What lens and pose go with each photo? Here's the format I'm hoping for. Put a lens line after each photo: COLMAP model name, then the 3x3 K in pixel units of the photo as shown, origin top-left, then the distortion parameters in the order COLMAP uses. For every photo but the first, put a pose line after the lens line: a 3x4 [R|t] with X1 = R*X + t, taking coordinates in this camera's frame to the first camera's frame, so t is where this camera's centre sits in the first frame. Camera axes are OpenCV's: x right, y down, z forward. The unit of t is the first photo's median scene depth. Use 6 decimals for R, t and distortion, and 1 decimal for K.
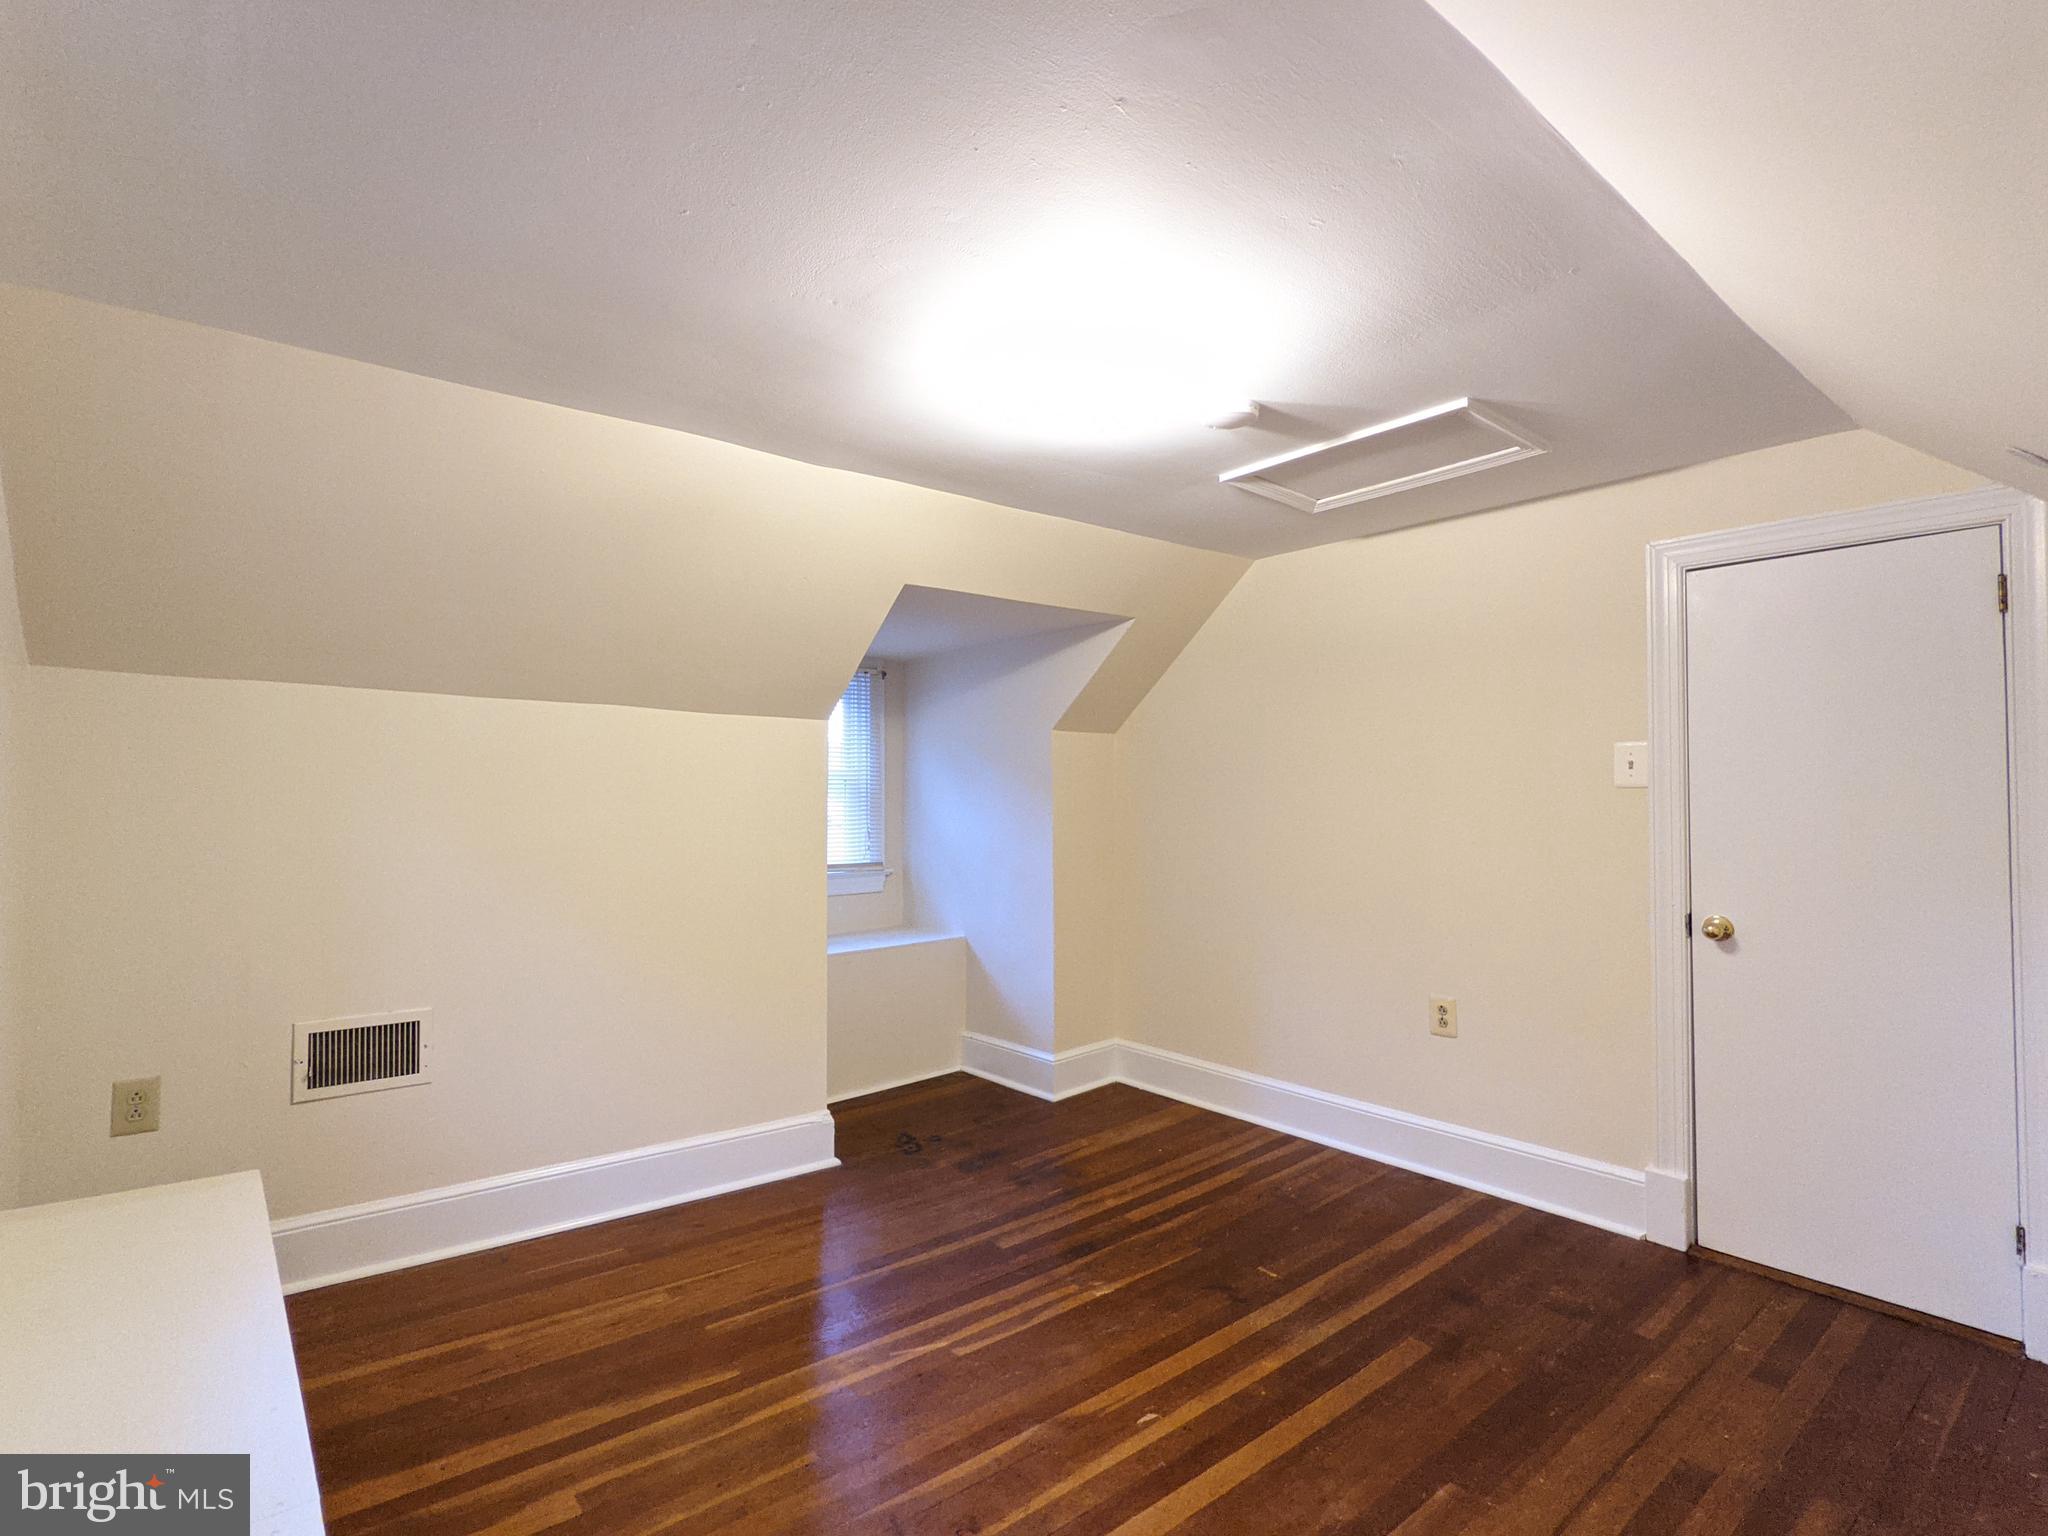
lens RADIAL K [[998.4, 0, 1030.7], [0, 998.4, 768.4], [0, 0, 1]] dist [0.000788, 0.000079]
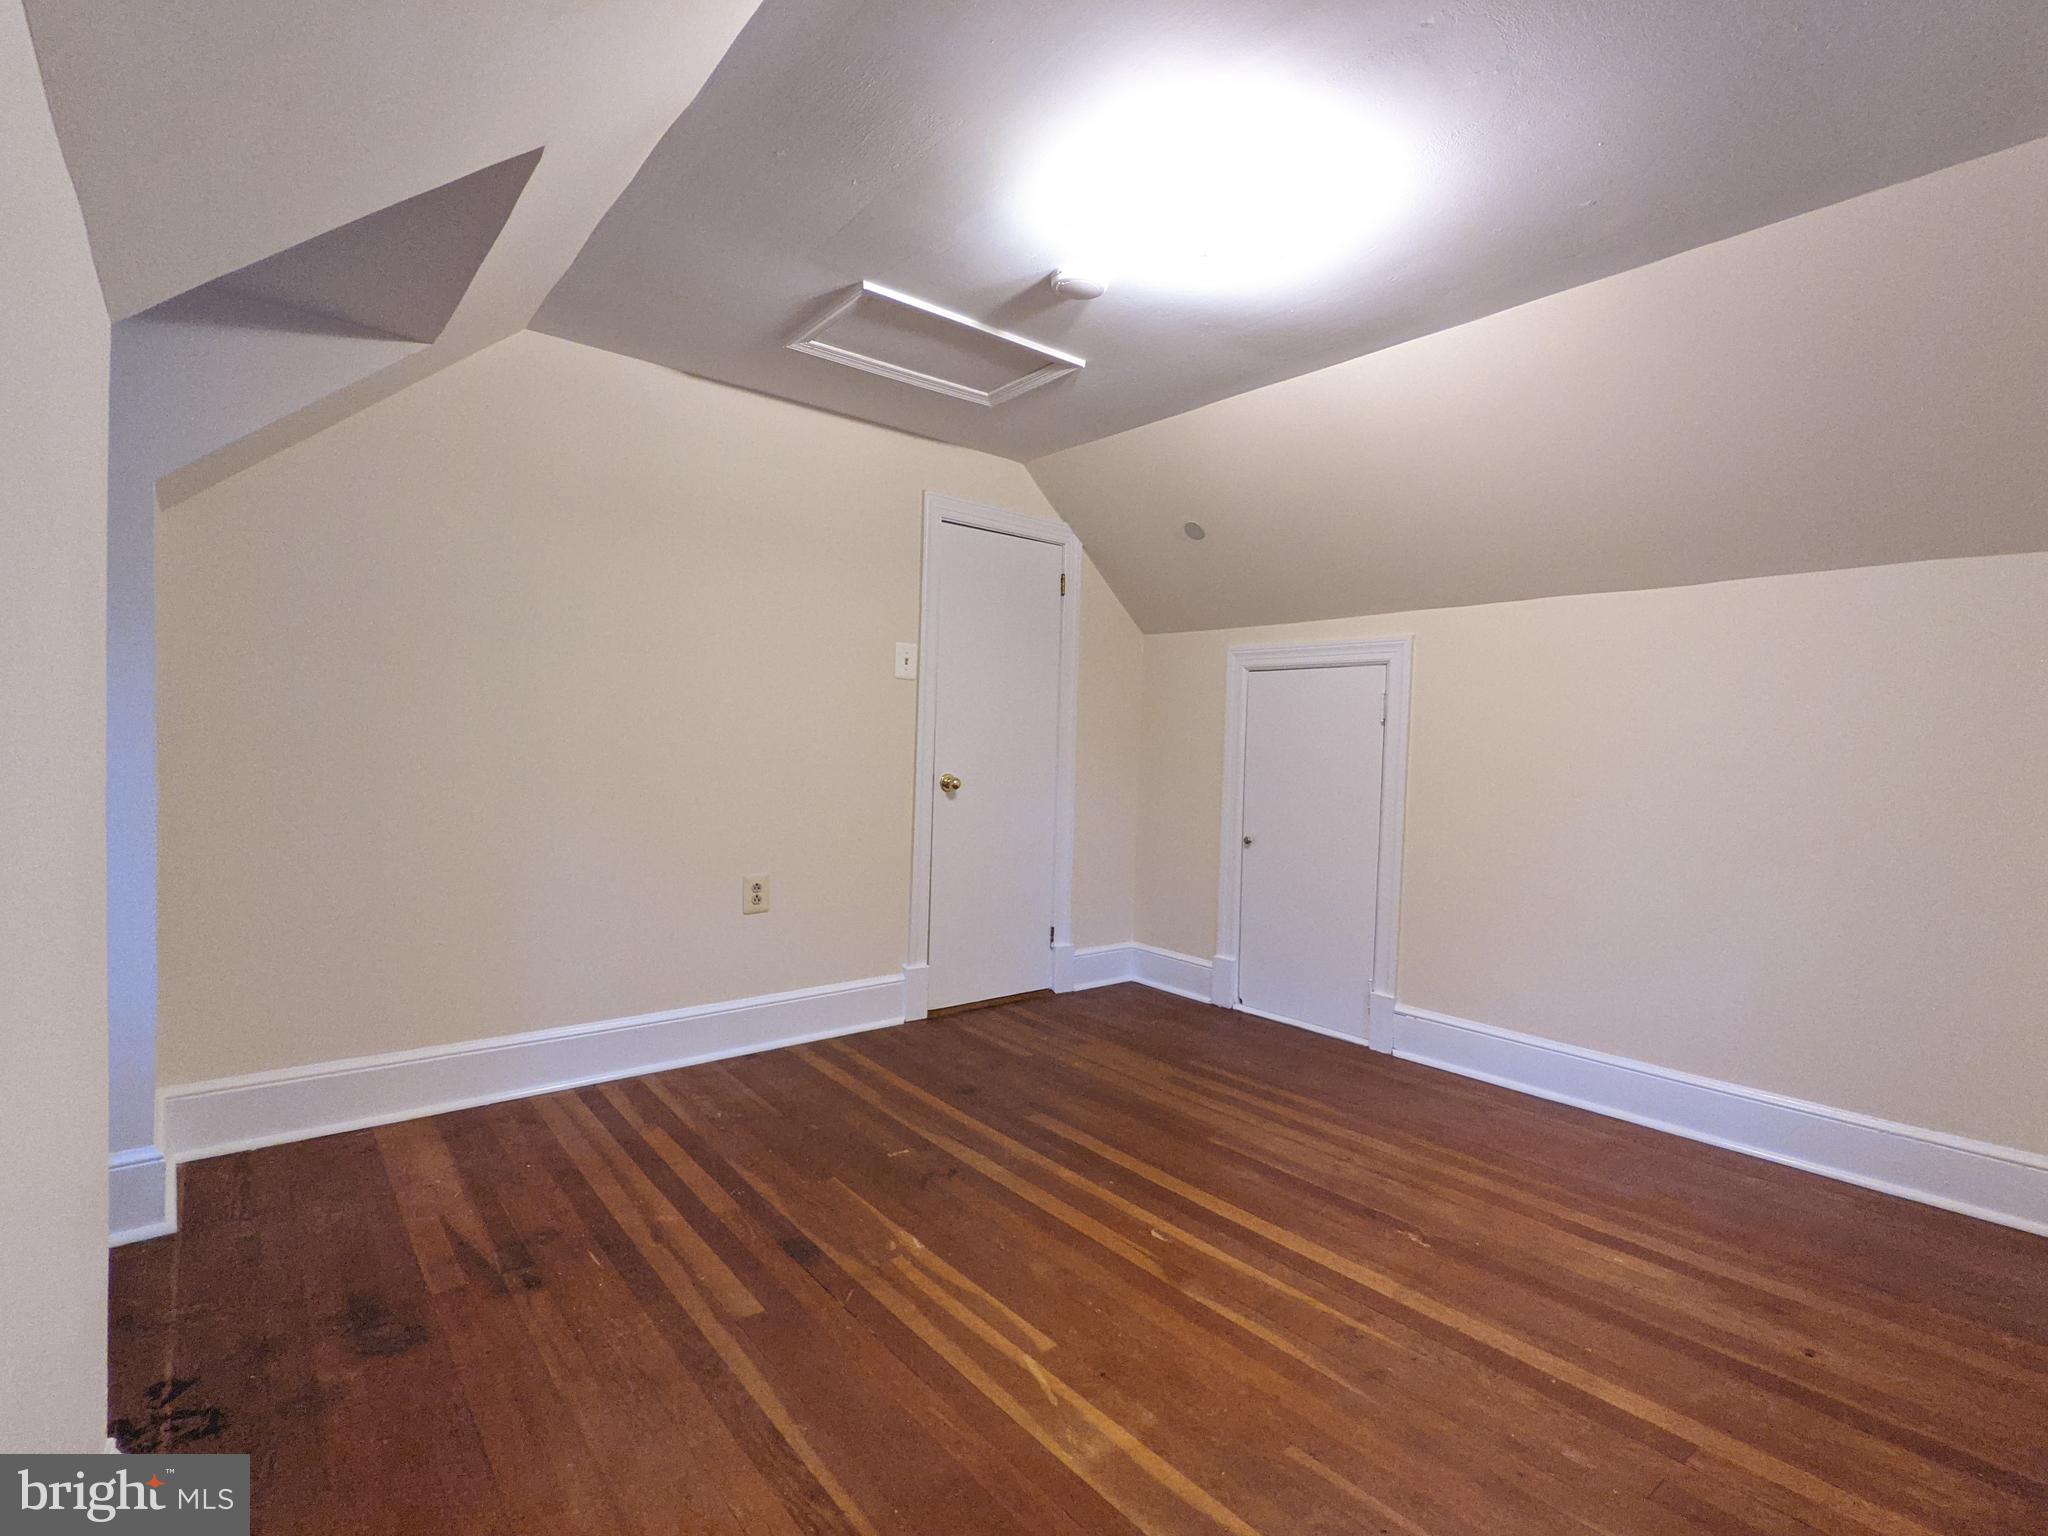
lens RADIAL K [[991.4, 0, 1024.3], [0, 991.4, 777.6], [0, 0, 1]] dist [0.000643, 0.000614]
pose [[0.005810, -0.033477, 0.999423, -0.699711], [-0.054993, 0.997916, 0.033746, 0.098087], [-0.998470, -0.055158, 0.003957, 0.875111]]
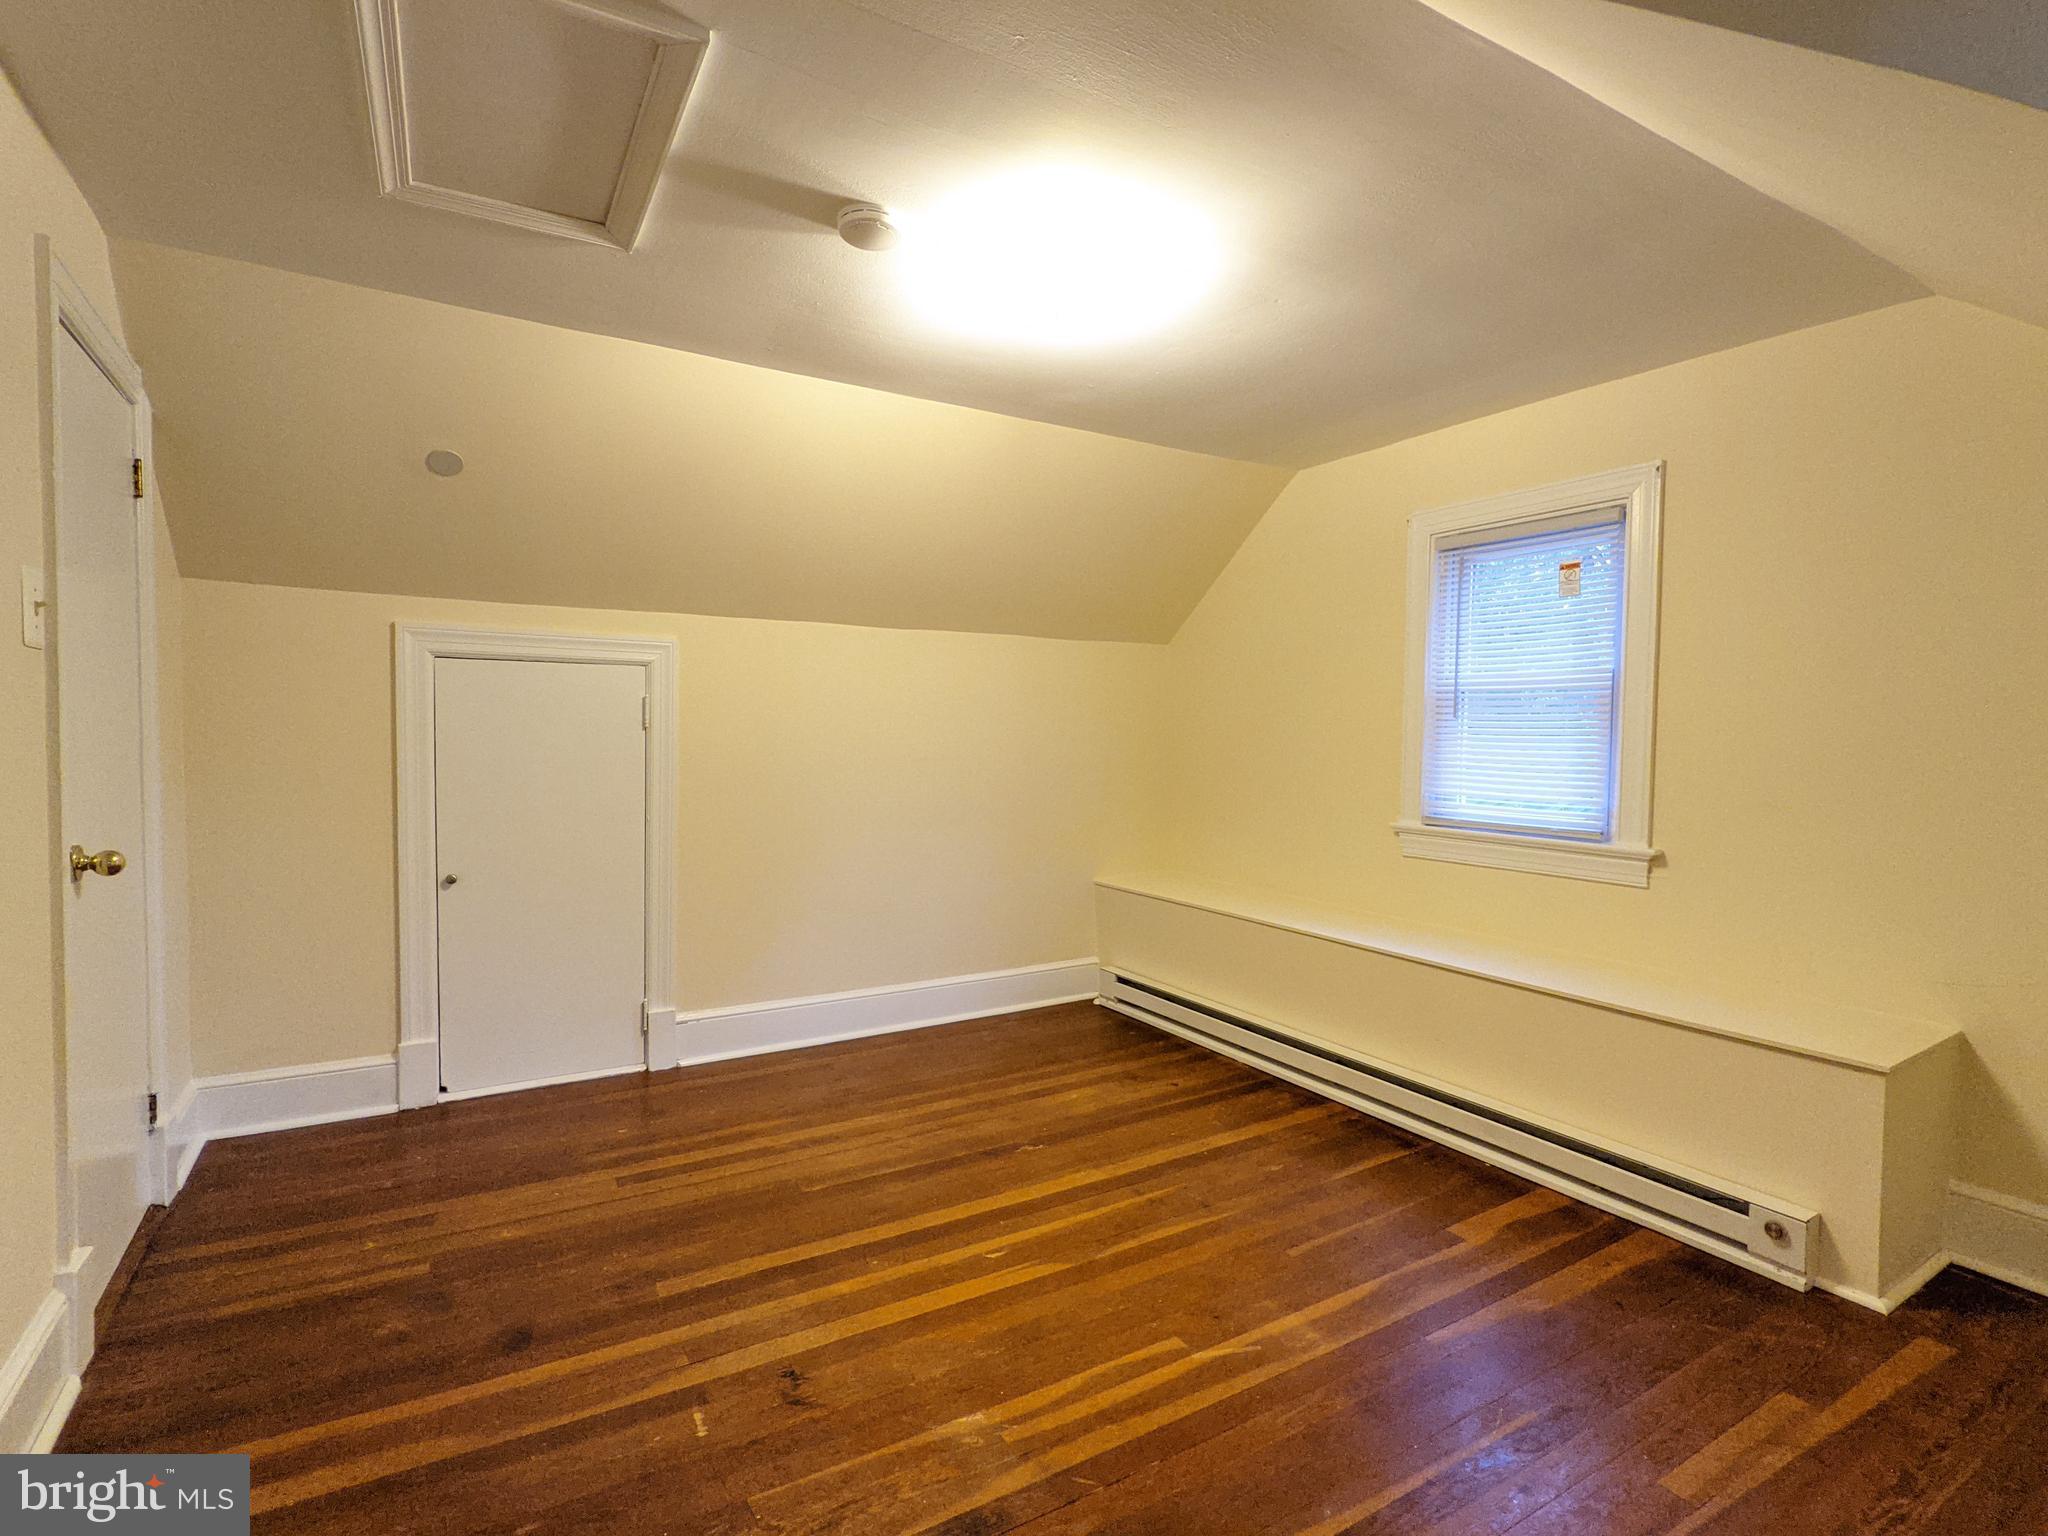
lens RADIAL K [[991.4, 0, 1024.3], [0, 991.4, 777.6], [0, 0, 1]] dist [0.000643, 0.000614]
pose [[-0.987932, -0.014583, 0.154198, -0.055846], [-0.012097, 0.999782, 0.017043, 0.079871], [-0.154413, 0.014972, -0.987893, 1.549209]]
